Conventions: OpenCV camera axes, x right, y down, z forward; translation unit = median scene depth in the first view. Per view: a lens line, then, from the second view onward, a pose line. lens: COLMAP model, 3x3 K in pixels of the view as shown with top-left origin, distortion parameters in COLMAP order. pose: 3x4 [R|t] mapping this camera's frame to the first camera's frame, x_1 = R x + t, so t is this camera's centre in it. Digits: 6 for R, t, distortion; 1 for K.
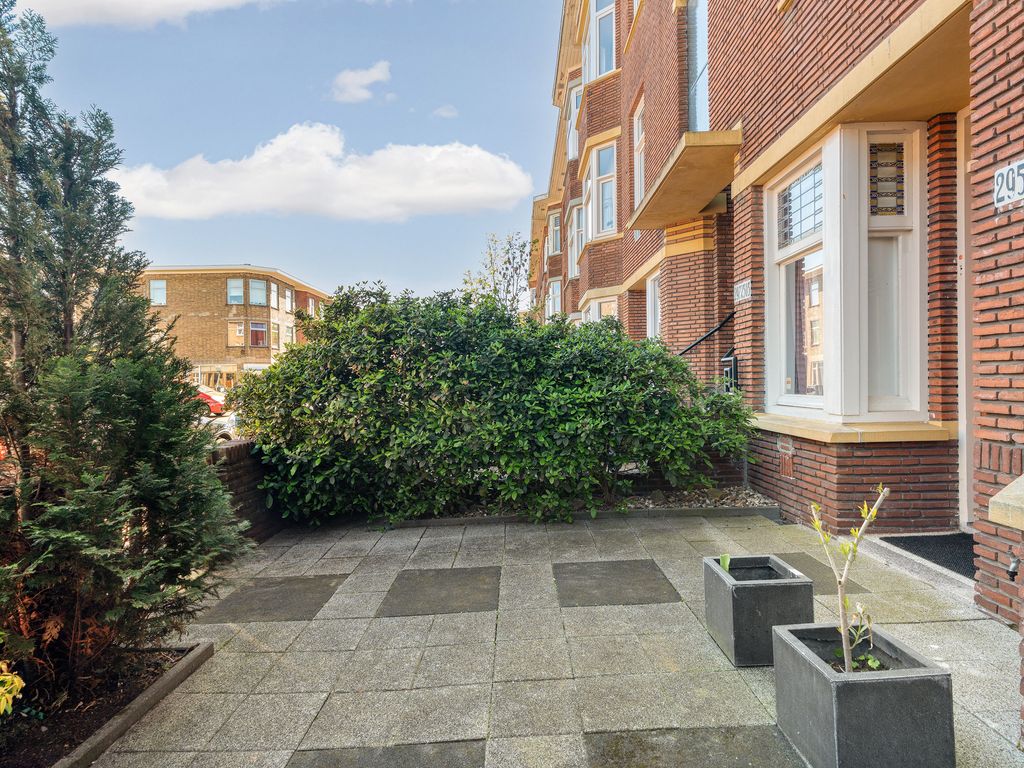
lens RADIAL K [[529.7, 0, 513.5], [0, 529.7, 379.0], [0, 0, 1]] dist [-0.000103, 0.000221]
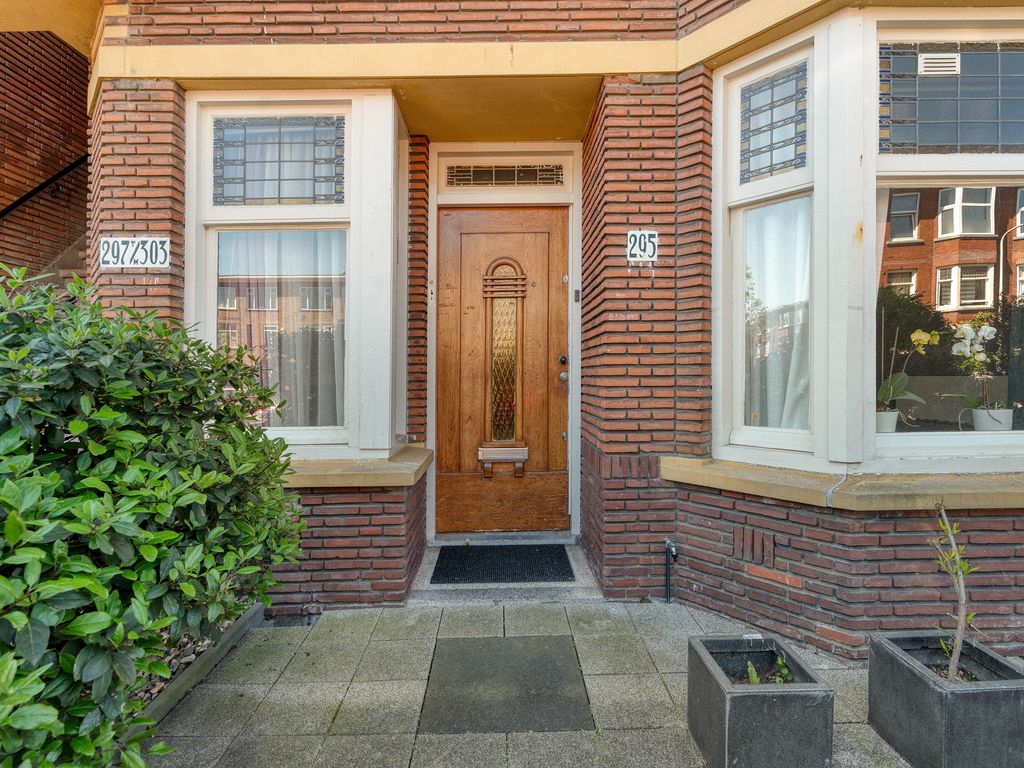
lens RADIAL K [[529.7, 0, 509.4], [0, 529.7, 375.2], [0, 0, 1]] dist [-0.000103, 0.000221]
pose [[-0.022363, 0.014230, 0.999649, -0.294664], [0.011188, 0.999840, -0.013983, -0.046517], [-0.999687, 0.010871, -0.022519, 1.301154]]
